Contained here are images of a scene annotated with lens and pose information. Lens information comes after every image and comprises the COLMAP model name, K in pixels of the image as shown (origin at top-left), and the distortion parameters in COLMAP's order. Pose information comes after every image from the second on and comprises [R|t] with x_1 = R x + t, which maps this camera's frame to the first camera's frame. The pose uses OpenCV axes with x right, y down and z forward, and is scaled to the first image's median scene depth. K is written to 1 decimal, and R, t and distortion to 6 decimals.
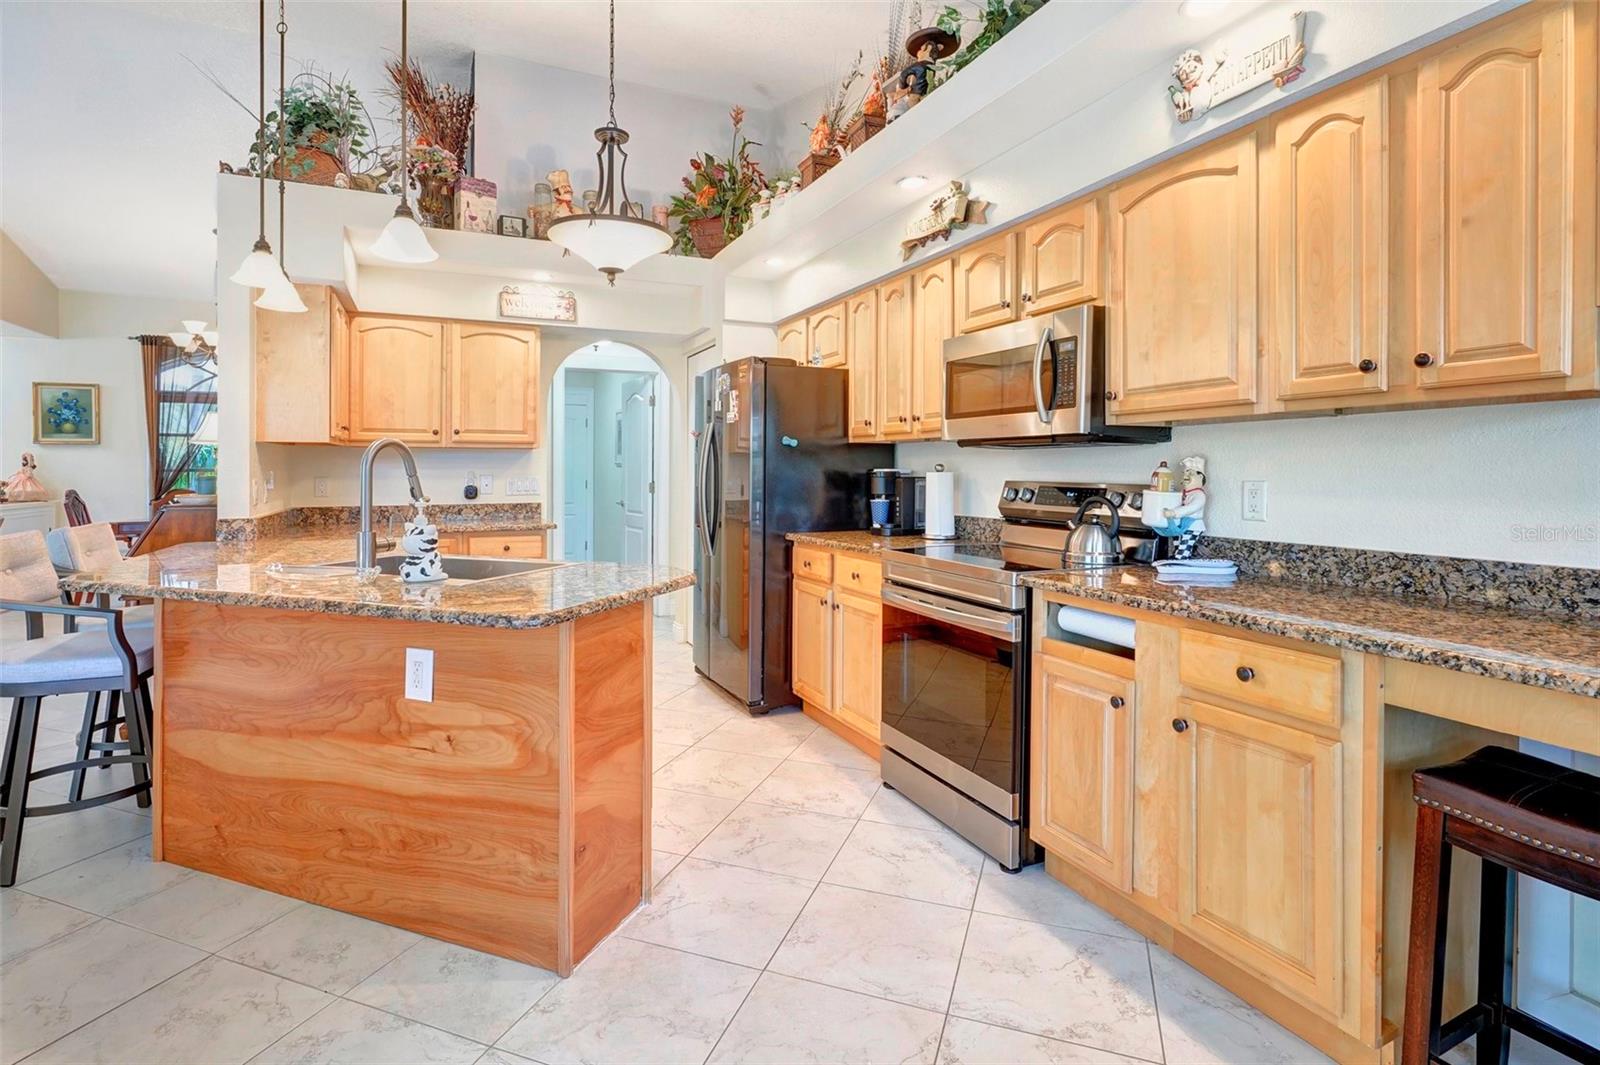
lens RADIAL K [[787.6, 0, 828.6], [0, 787.6, 479.2], [0, 0, 1]] dist [-0.001544, -0.000004]
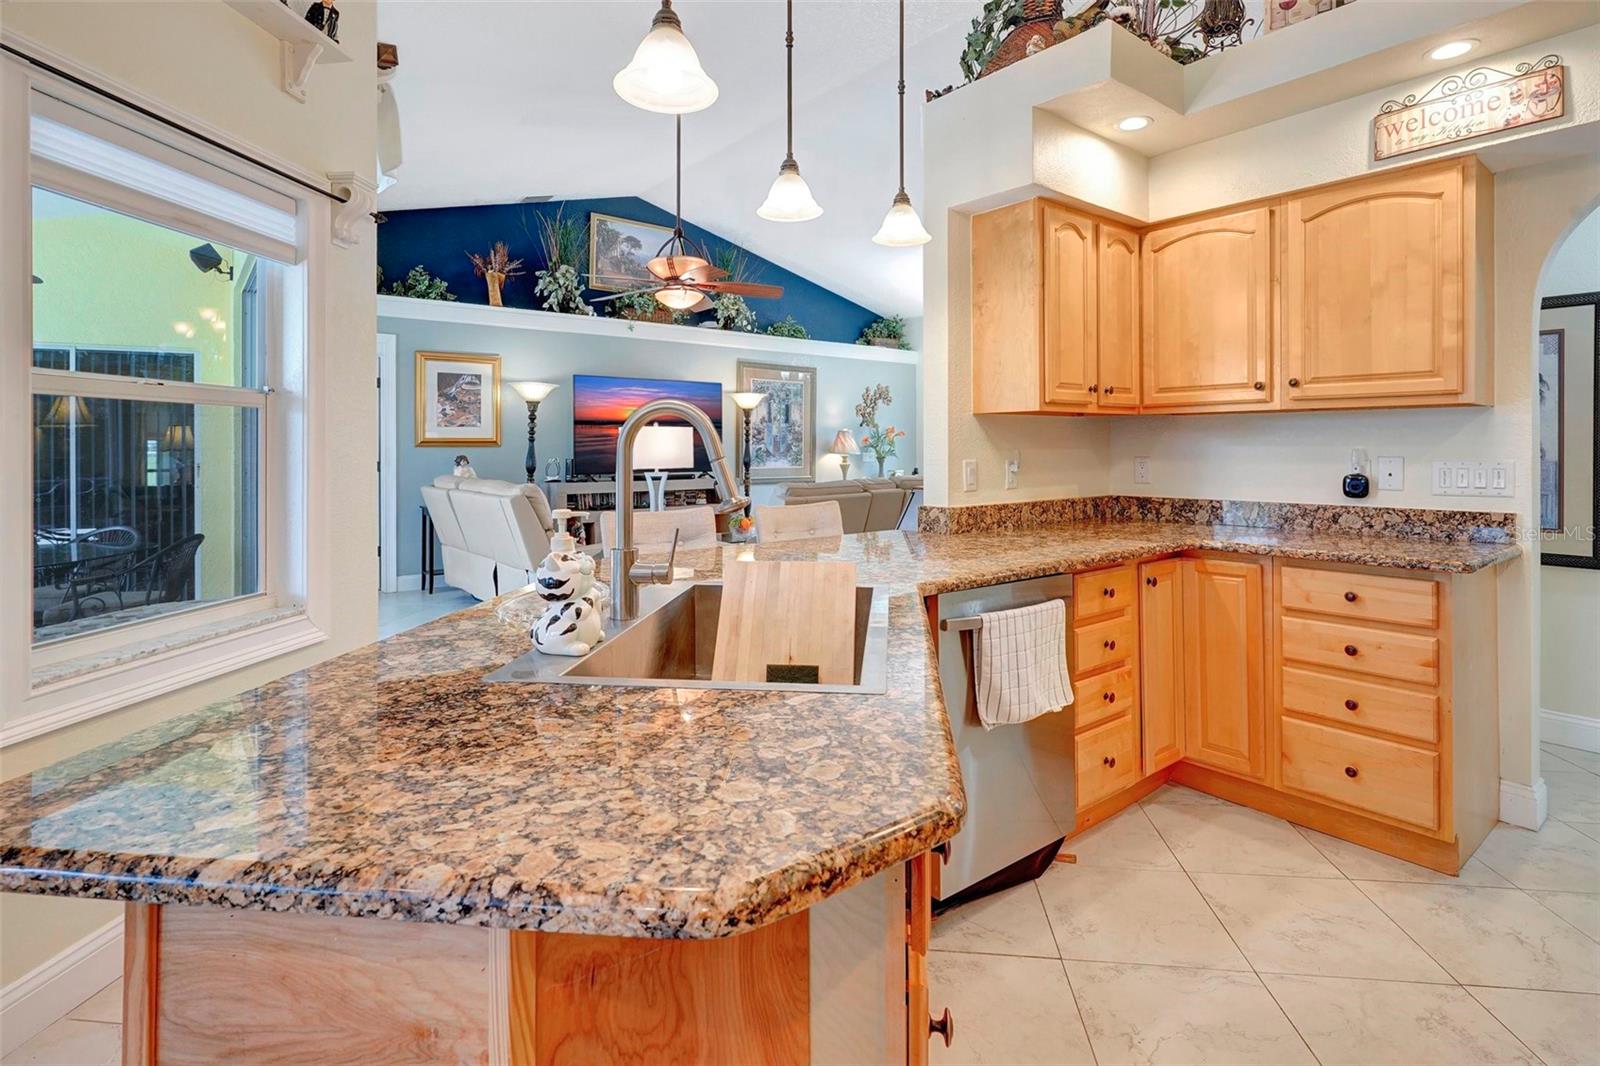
lens RADIAL K [[787.6, 0, 785.7], [0, 787.6, 441.6], [0, 0, 1]] dist [-0.001544, -0.000004]
pose [[0.194456, -0.008028, -0.980878, 0.028971], [-0.008307, 0.999917, -0.009831, -0.006638], [0.980876, 0.010060, 0.194373, 0.475390]]
